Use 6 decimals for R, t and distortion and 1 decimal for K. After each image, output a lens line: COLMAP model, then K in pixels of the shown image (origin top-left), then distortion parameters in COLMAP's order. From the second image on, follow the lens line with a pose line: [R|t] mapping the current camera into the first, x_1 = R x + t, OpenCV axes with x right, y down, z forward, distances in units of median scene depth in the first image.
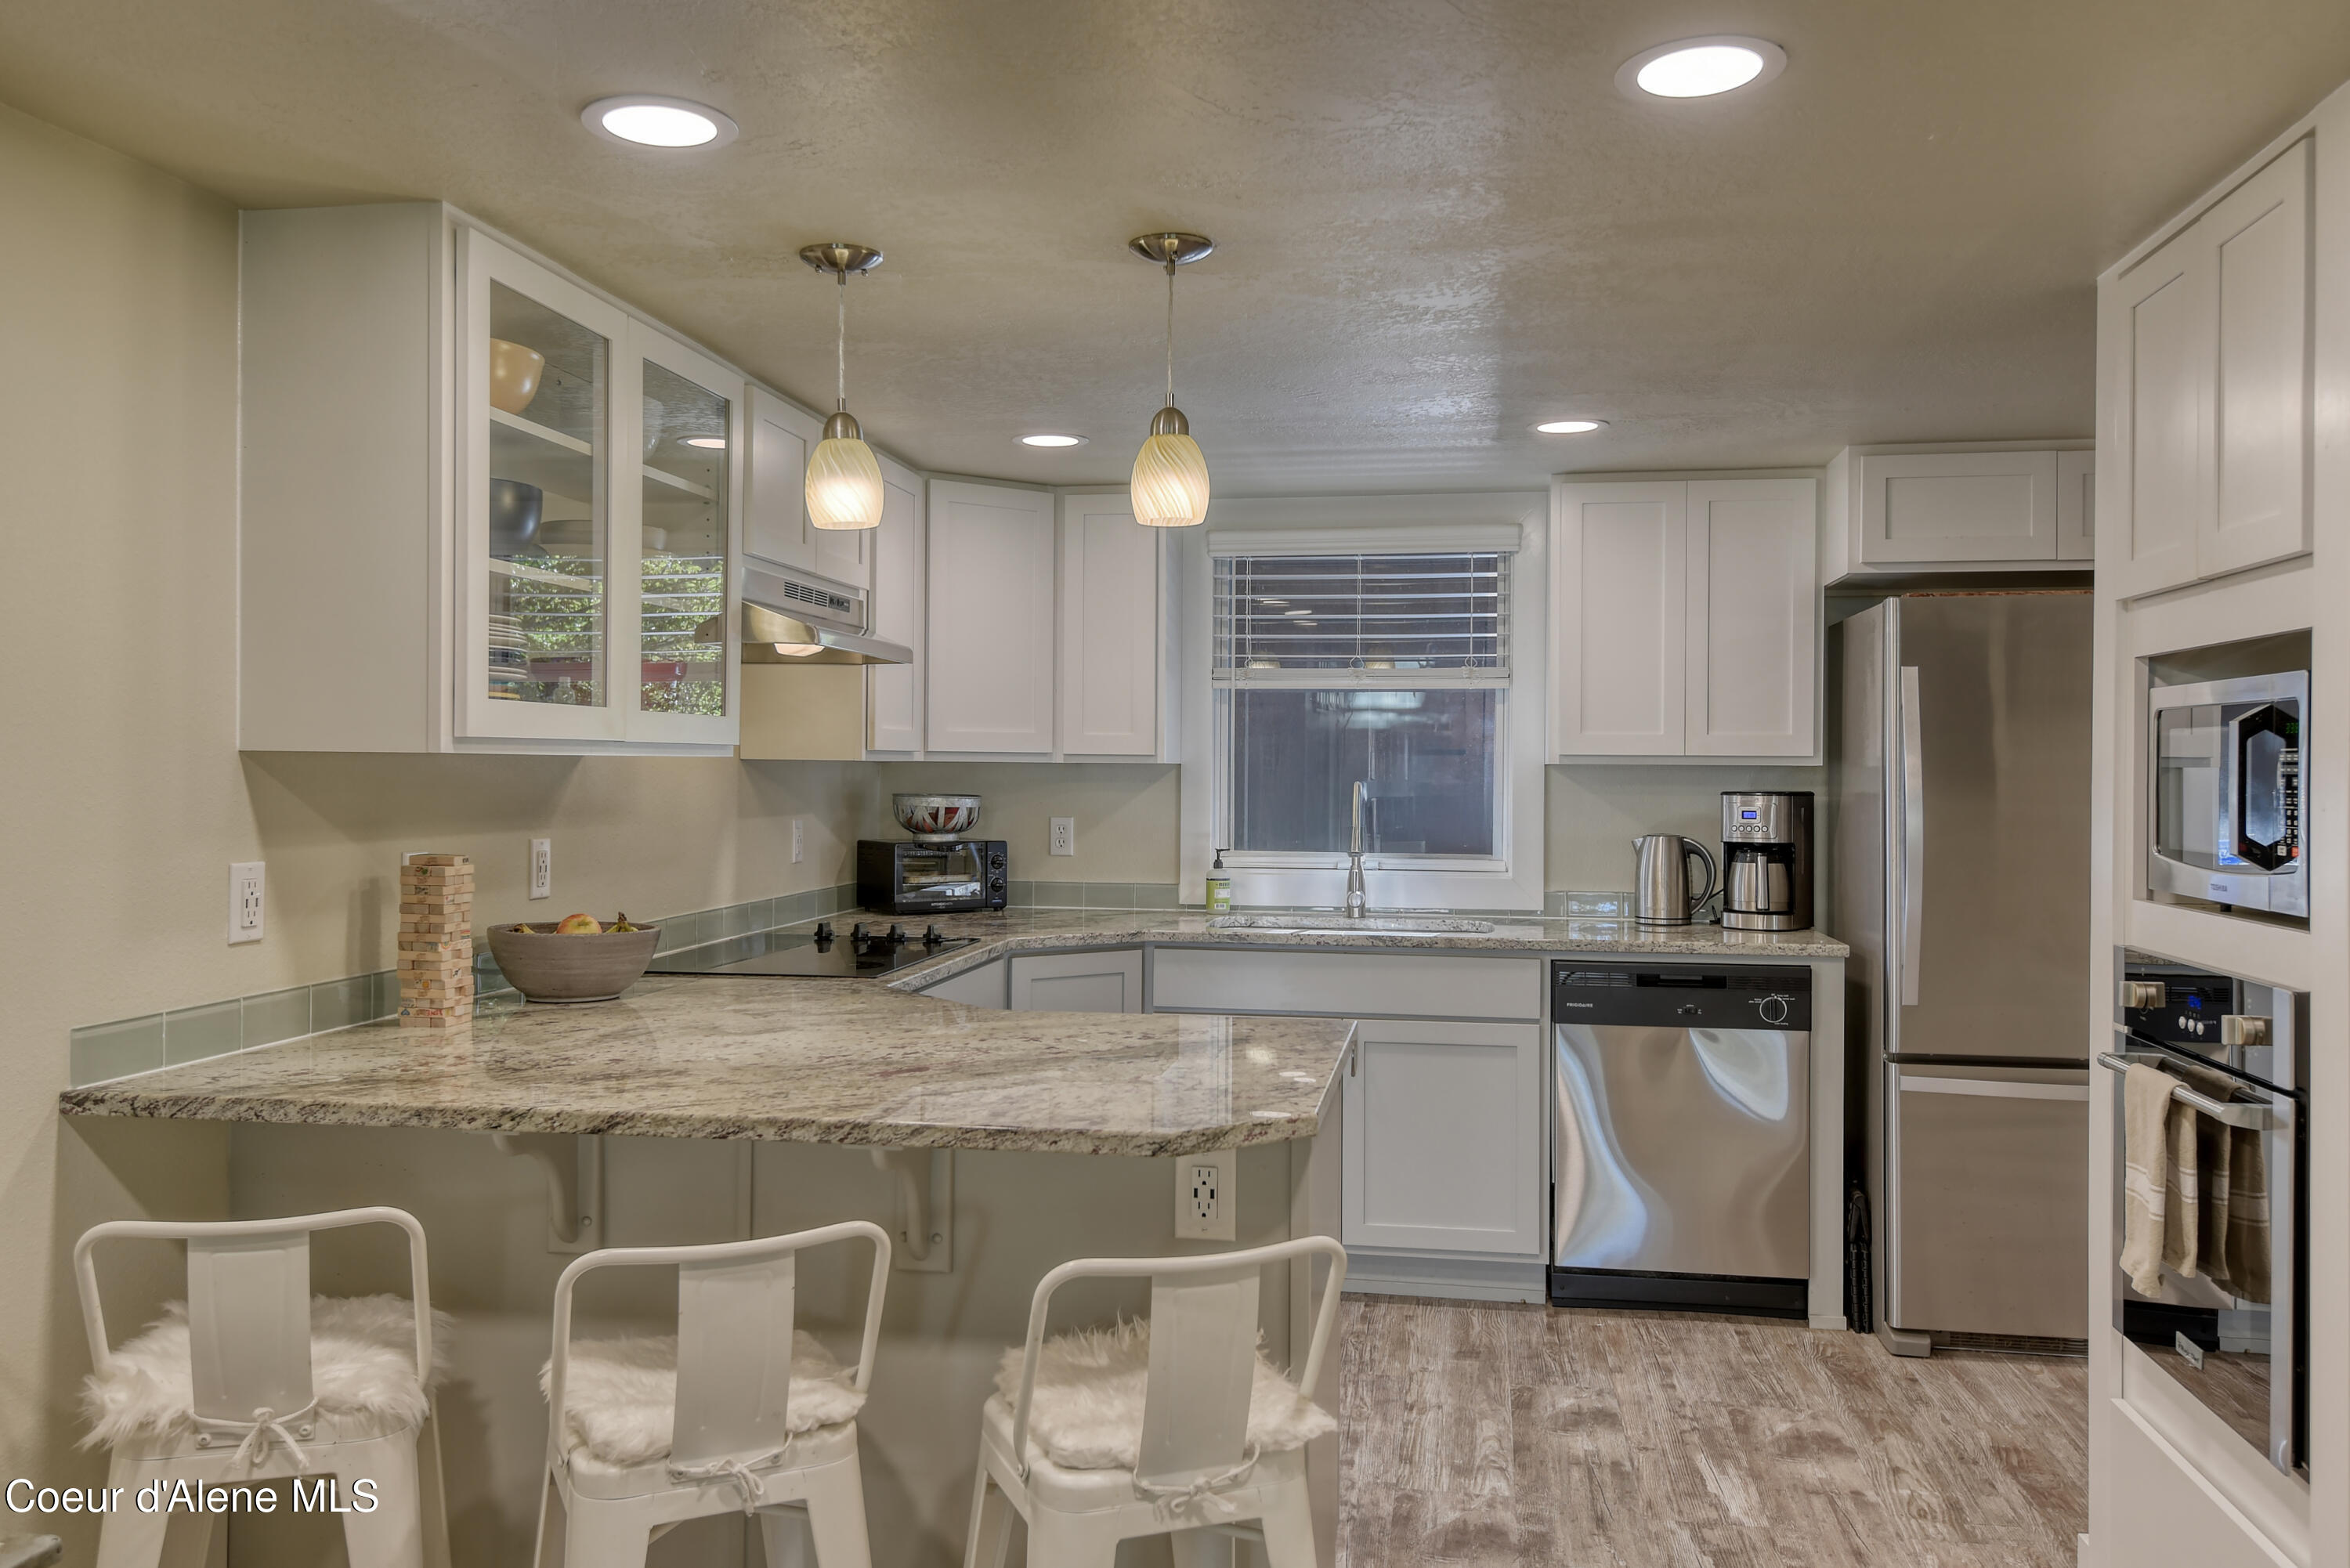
lens RADIAL K [[1813.7, 0, 1176.5], [0, 1813.7, 795.3], [0, 0, 1]] dist [0.013040, 0.000630]
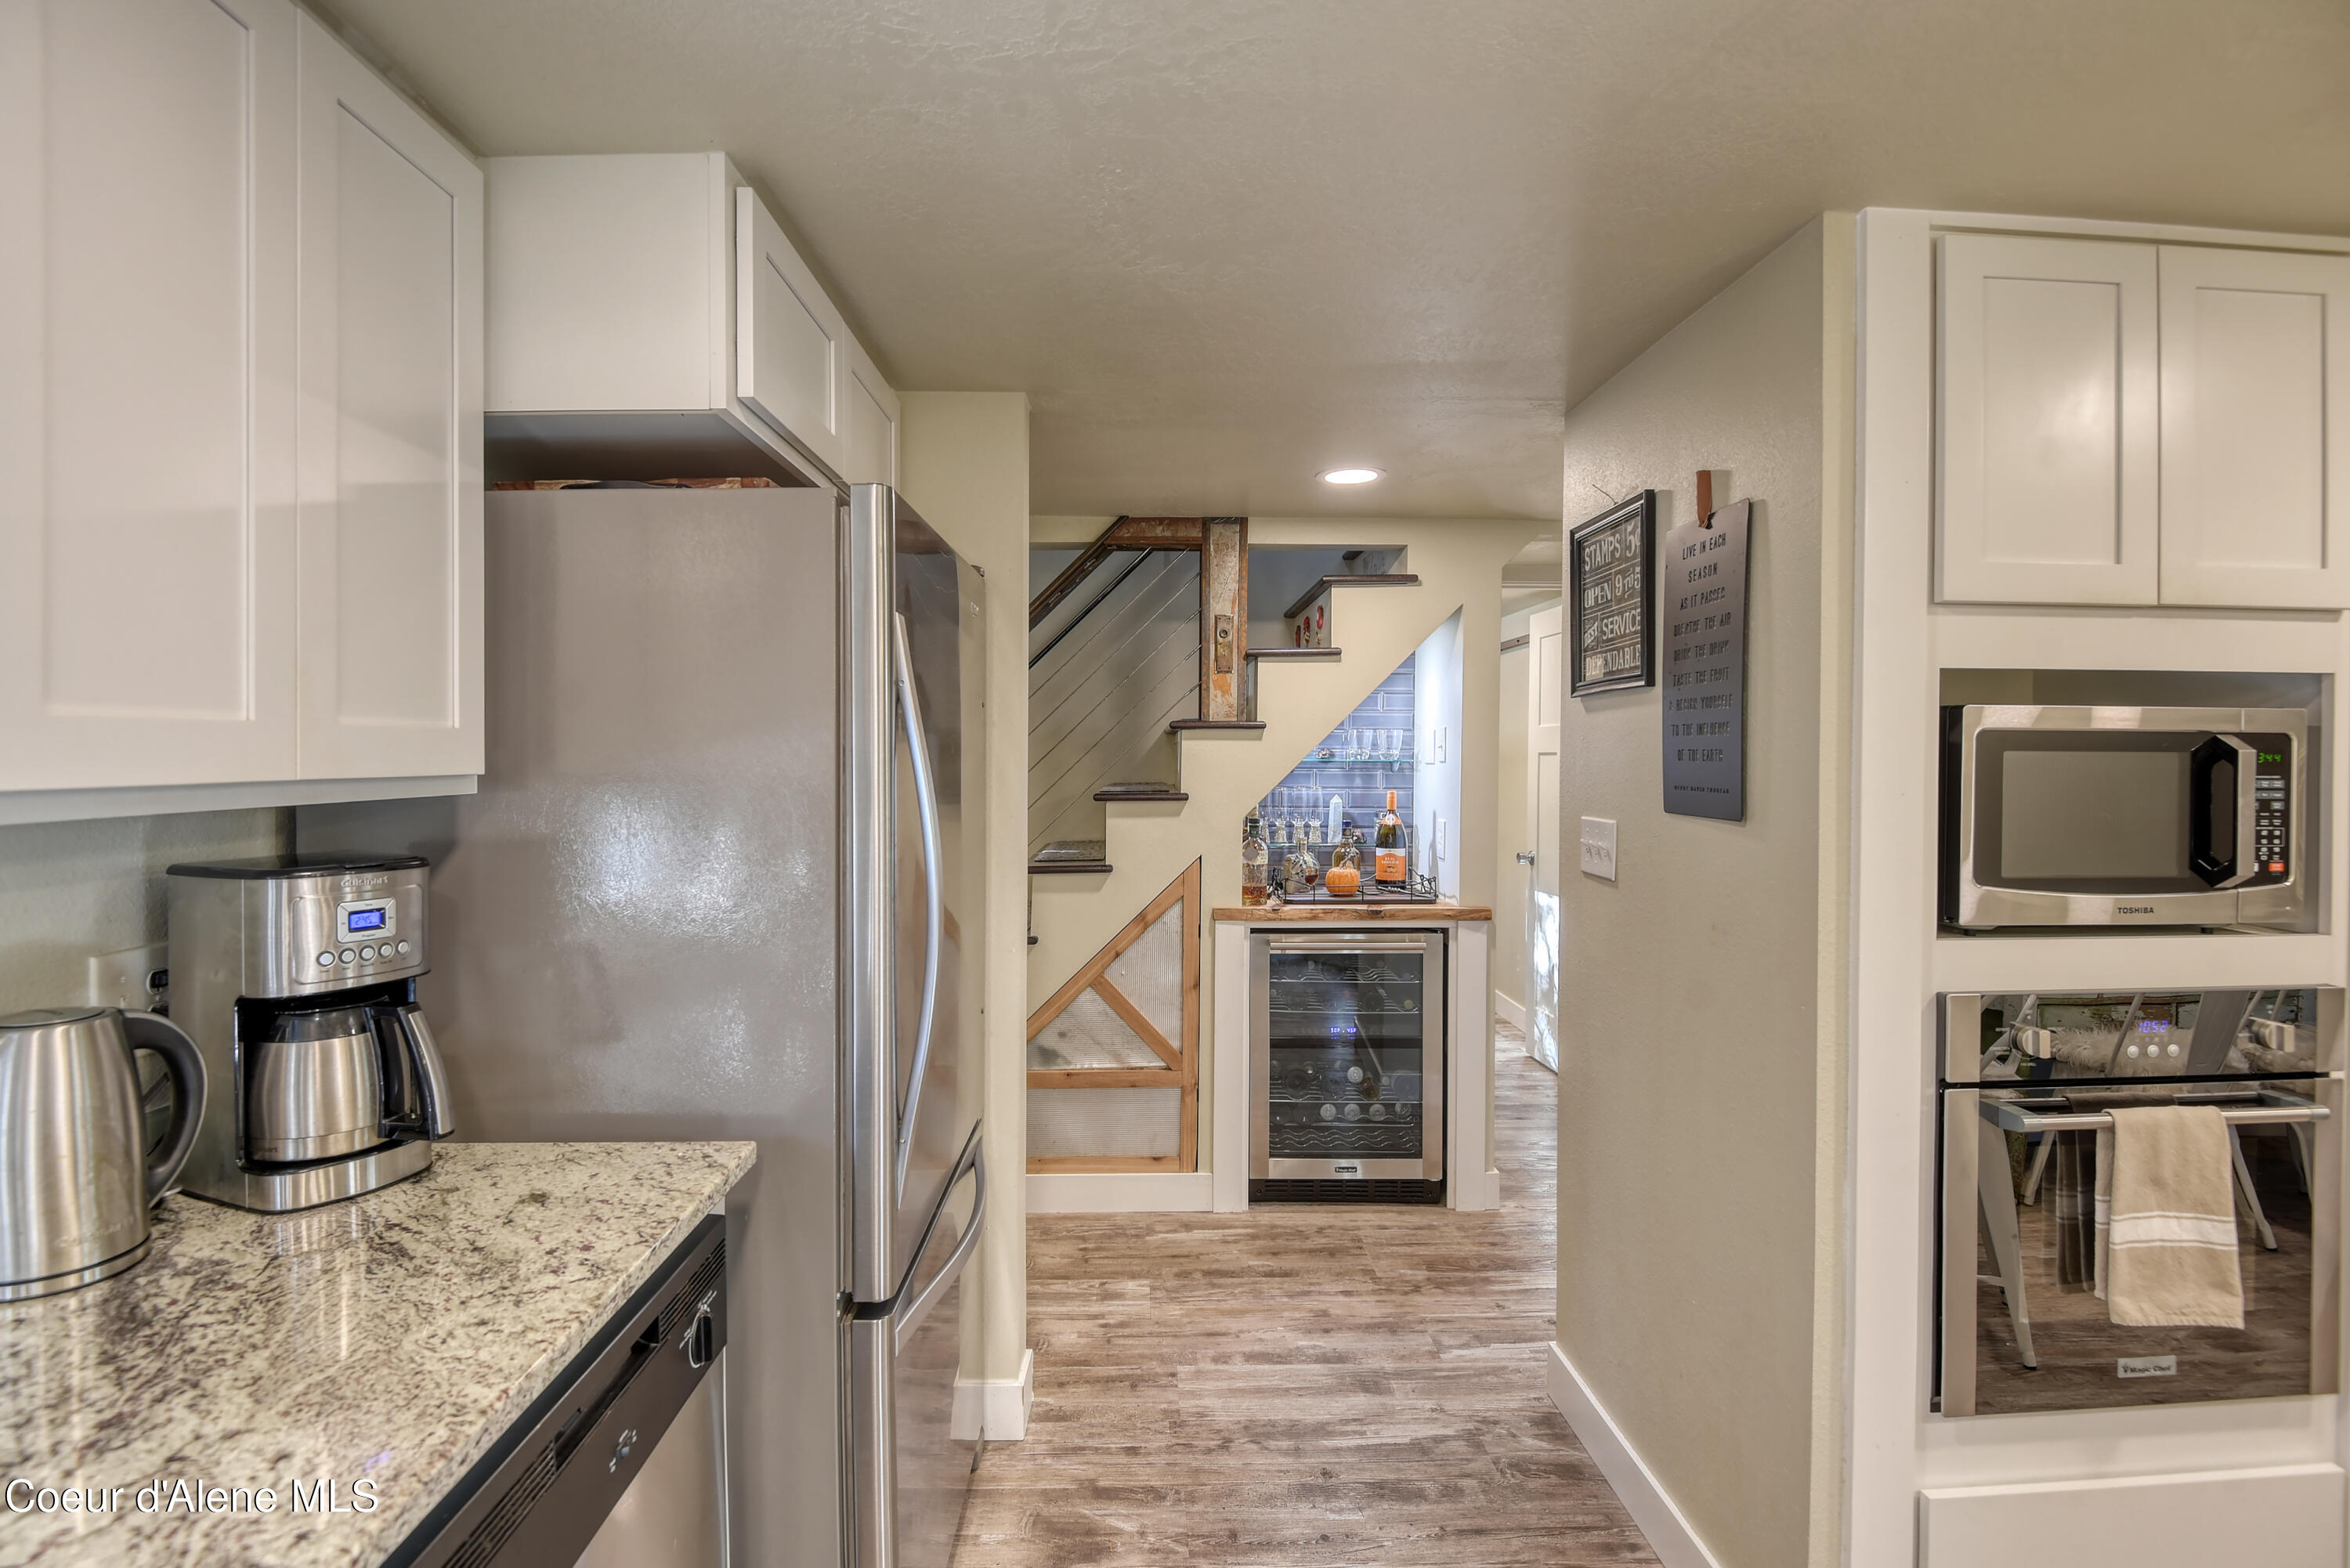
lens RADIAL K [[1205.1, 0, 1172.3], [0, 1205.1, 761.1], [0, 0, 1]] dist [-0.021357, -0.007175]
pose [[-0.238509, -0.018964, 0.970955, 0.035088], [0.001762, 0.999799, 0.019960, -0.026472], [-0.971139, 0.006471, -0.238427, 0.941005]]
